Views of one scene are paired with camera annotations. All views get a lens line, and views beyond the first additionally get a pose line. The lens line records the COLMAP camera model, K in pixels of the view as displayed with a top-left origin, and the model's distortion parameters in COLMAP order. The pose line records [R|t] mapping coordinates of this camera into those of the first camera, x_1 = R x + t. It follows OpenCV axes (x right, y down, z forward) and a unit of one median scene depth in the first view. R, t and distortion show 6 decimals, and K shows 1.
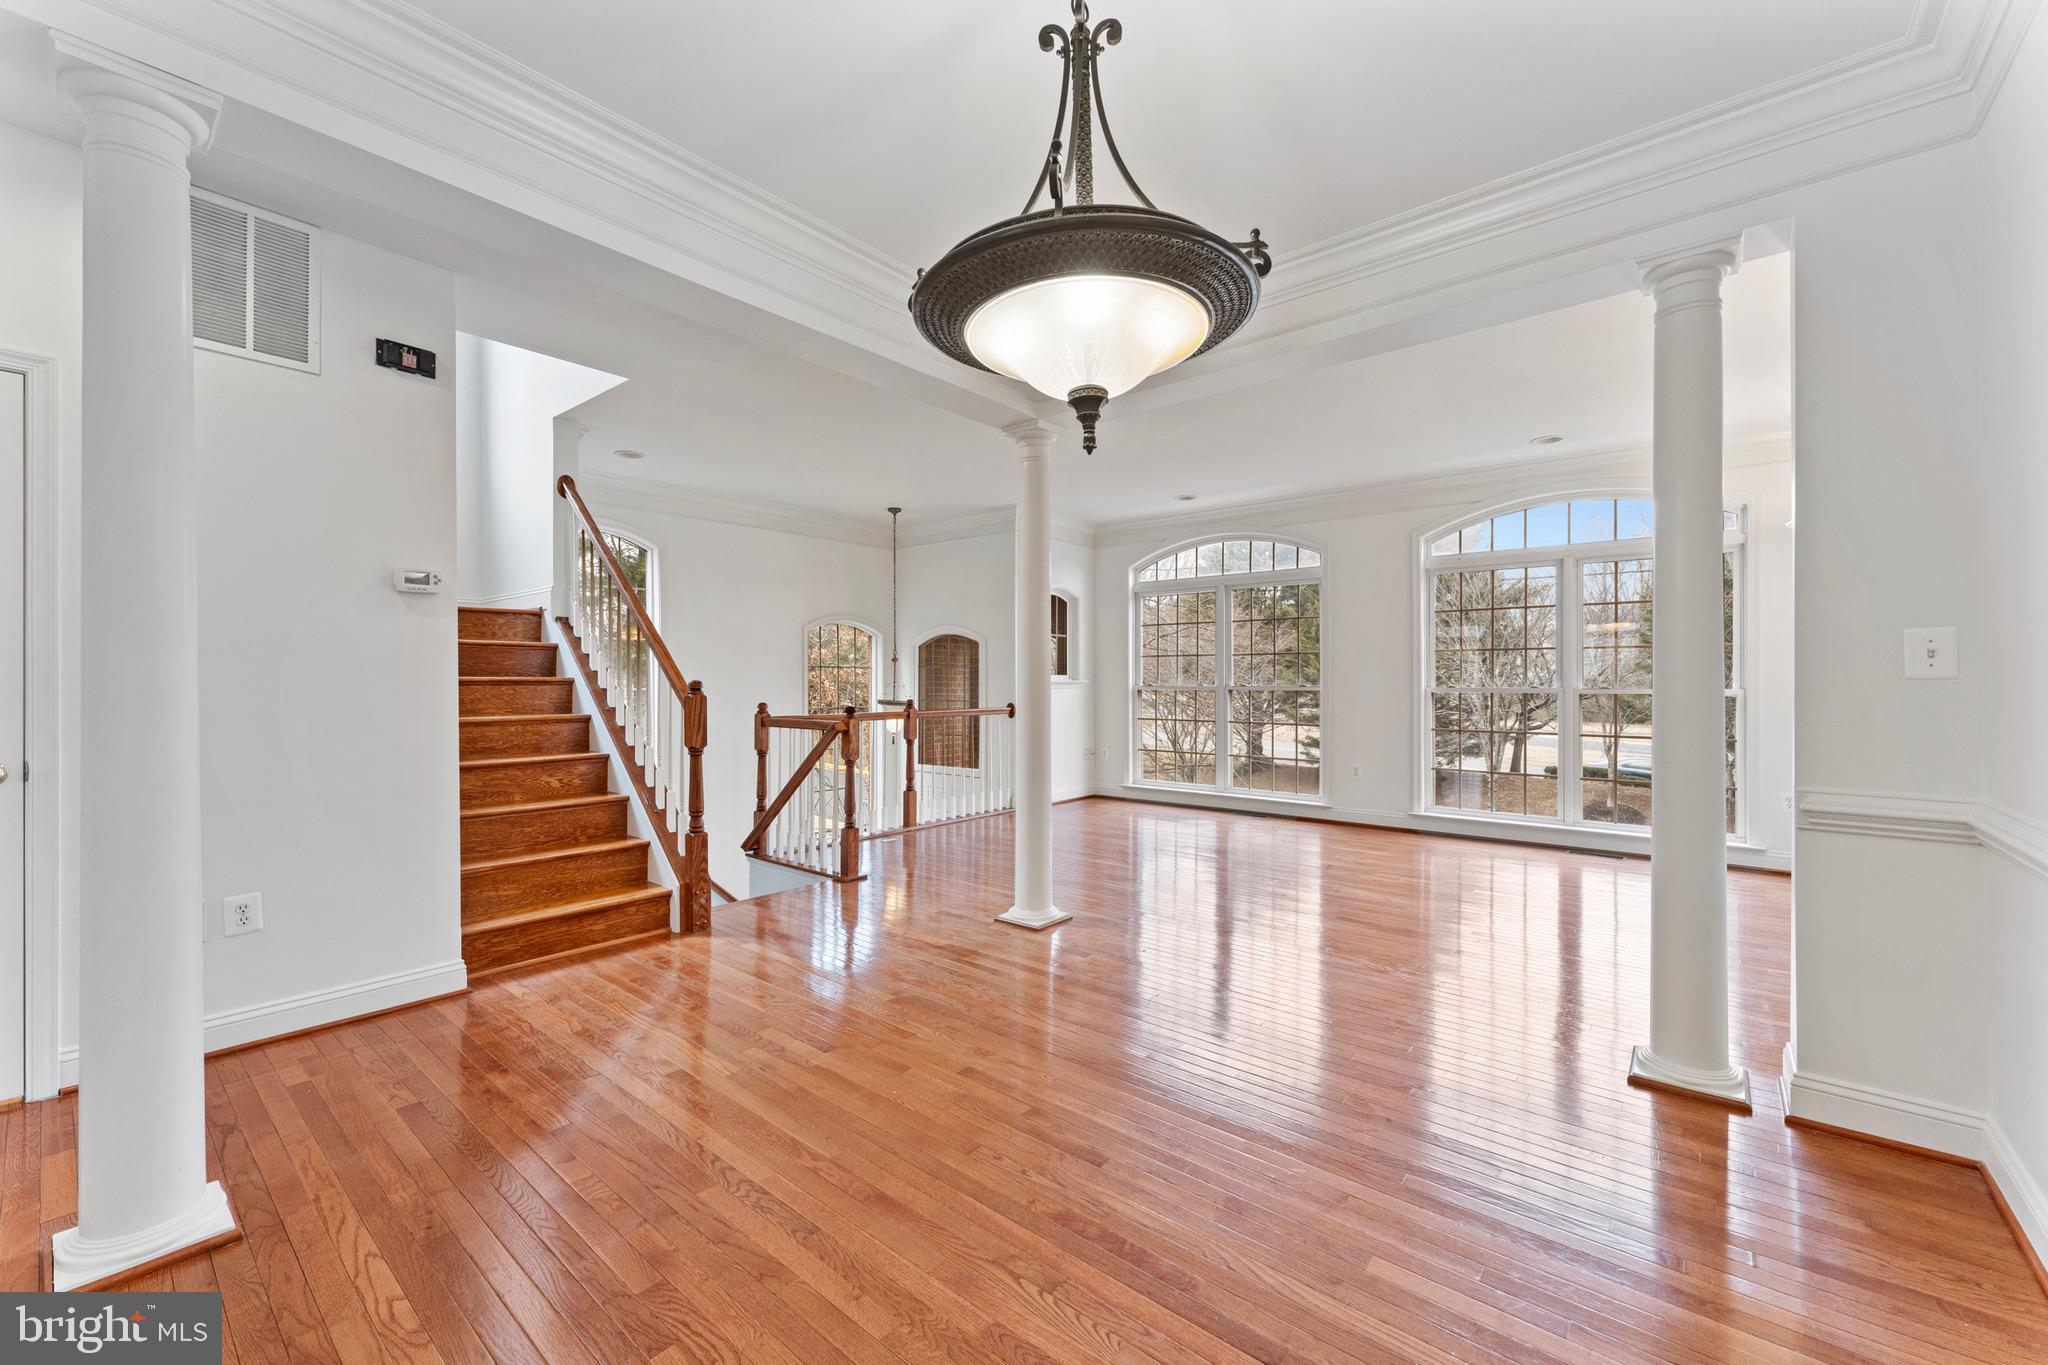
lens RADIAL K [[818.2, 0, 1022.8], [0, 818.2, 679.5], [0, 0, 1]] dist [0.003349, -0.000984]
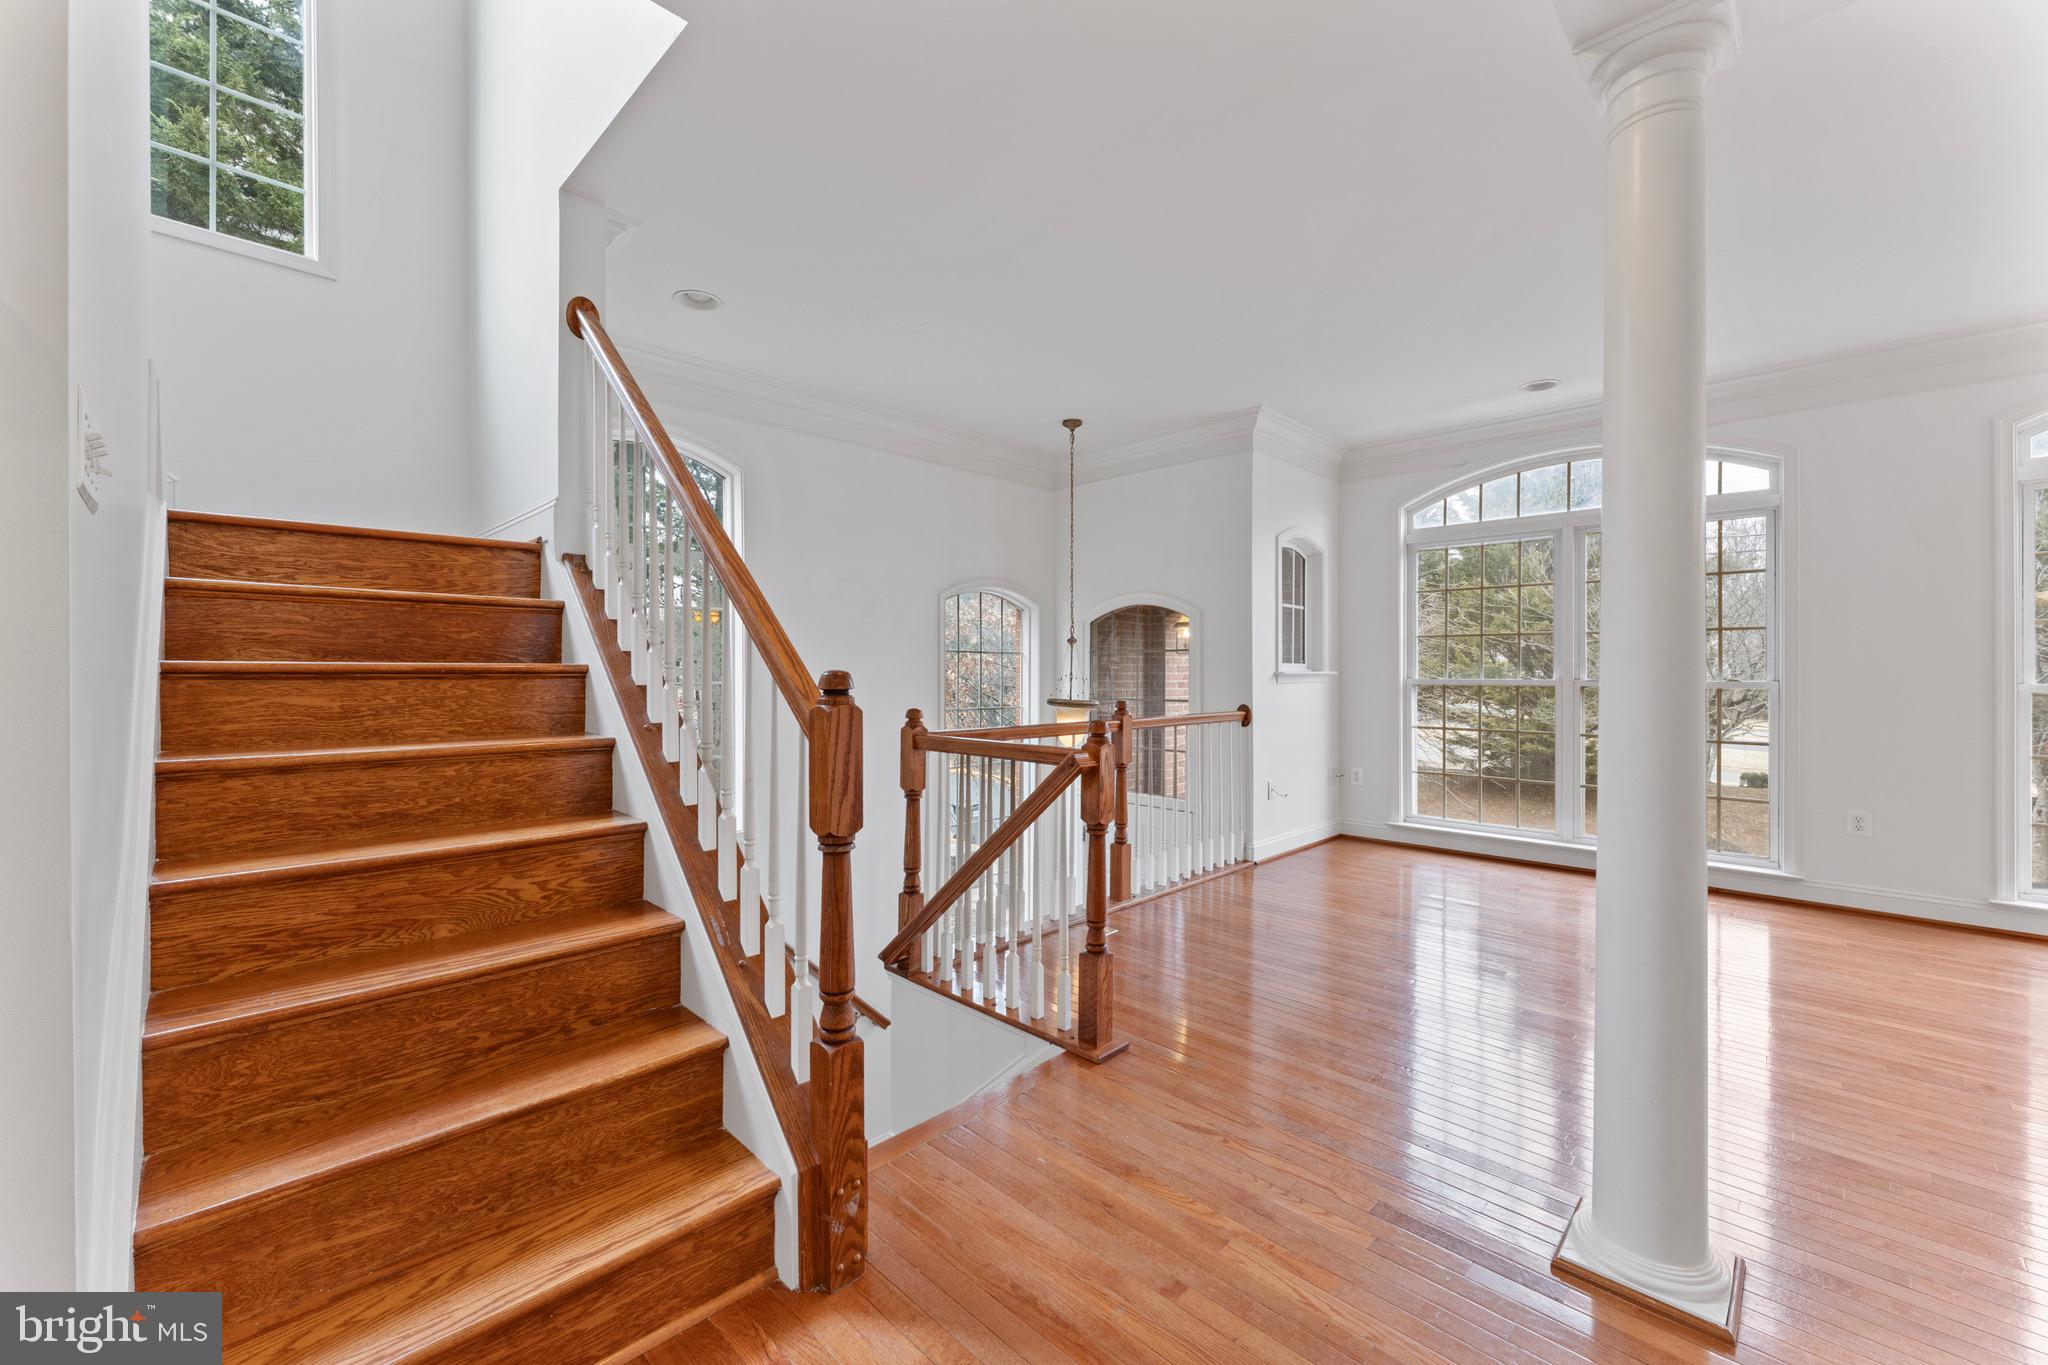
lens RADIAL K [[818.2, 0, 1019.9], [0, 818.2, 669.2], [0, 0, 1]] dist [0.003349, -0.000984]
pose [[0.996415, 0.002744, -0.084550, -0.230770], [-0.002776, 0.999996, -0.000260, 0.000180], [0.084549, 0.000494, 0.996419, 0.505507]]
